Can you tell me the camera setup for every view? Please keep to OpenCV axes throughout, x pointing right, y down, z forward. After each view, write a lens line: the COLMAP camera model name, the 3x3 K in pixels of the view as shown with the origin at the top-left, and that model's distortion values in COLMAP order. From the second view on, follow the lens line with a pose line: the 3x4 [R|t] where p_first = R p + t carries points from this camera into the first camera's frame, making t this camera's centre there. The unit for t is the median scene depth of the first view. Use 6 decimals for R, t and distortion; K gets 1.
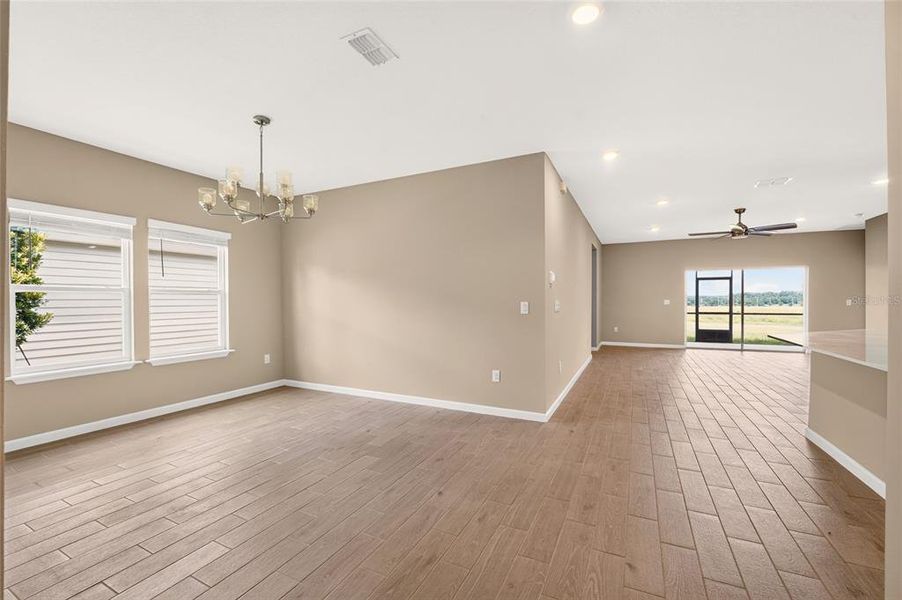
lens RADIAL K [[399.7, 0, 448.4], [0, 399.7, 298.2], [0, 0, 1]] dist [-0.000755, -0.000177]
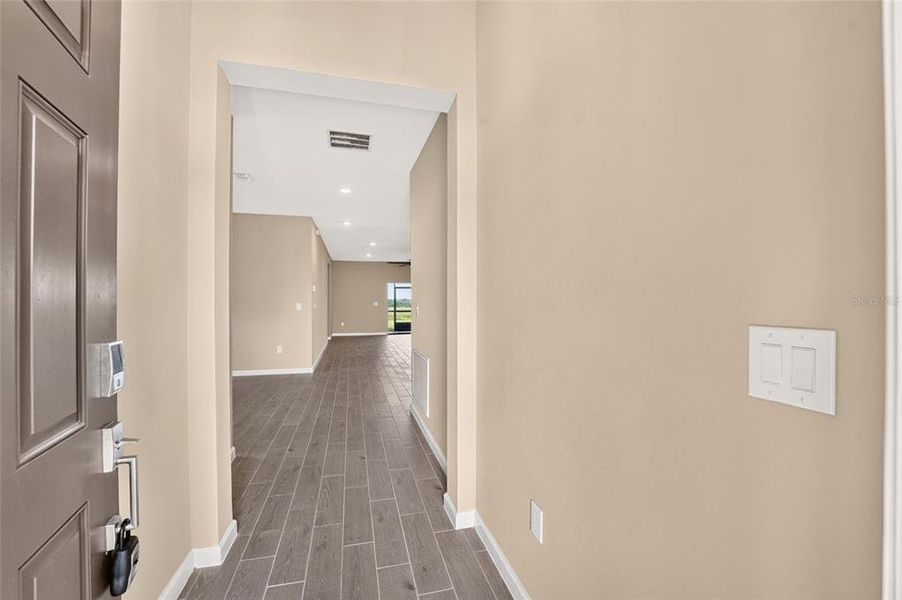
lens RADIAL K [[387.1, 0, 451.0], [0, 387.1, 300.0], [0, 0, 1]] dist [0.000383, 0.000294]
pose [[0.771305, -0.000250, 0.636465, -0.375011], [0.003576, 0.999986, -0.003940, 0.006609], [-0.636455, 0.005315, 0.771295, -0.707341]]
